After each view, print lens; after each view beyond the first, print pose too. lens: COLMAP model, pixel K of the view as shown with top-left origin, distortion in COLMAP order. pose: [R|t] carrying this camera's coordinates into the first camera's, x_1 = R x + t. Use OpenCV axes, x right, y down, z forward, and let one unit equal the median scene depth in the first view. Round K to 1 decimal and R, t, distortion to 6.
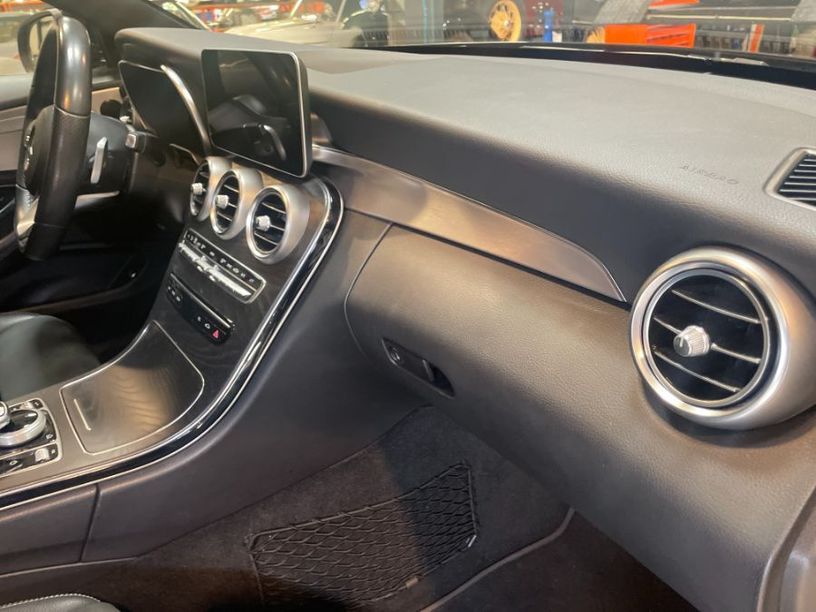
lens RADIAL K [[611.5, 0, 407.2], [0, 611.5, 296.7], [0, 0, 1]] dist [0.097558, -0.132133]
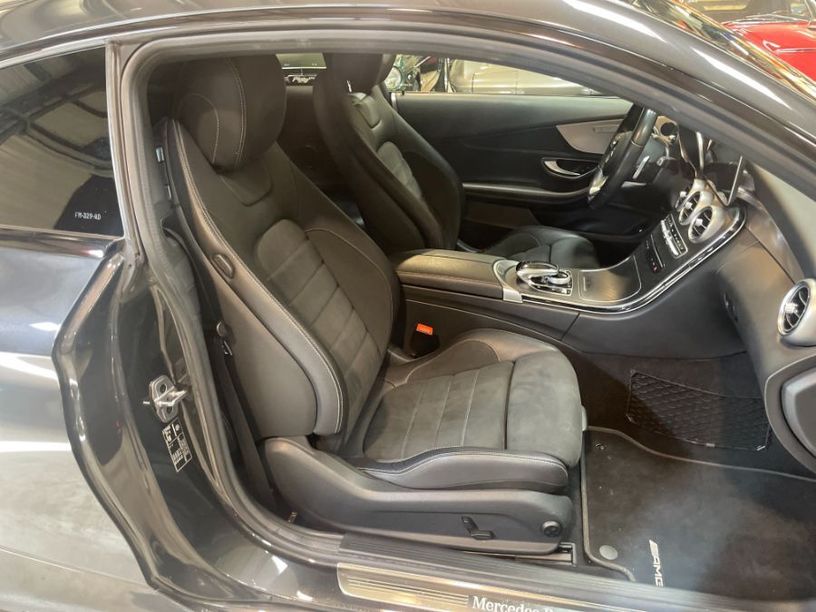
lens RADIAL K [[611.5, 0, 407.2], [0, 611.5, 296.7], [0, 0, 1]] dist [0.097558, -0.132133]
pose [[0.650517, 0.360446, -0.668511, 0.491505], [-0.319355, 0.928428, 0.189827, 0.019045], [0.689087, 0.090007, 0.719068, -0.900519]]
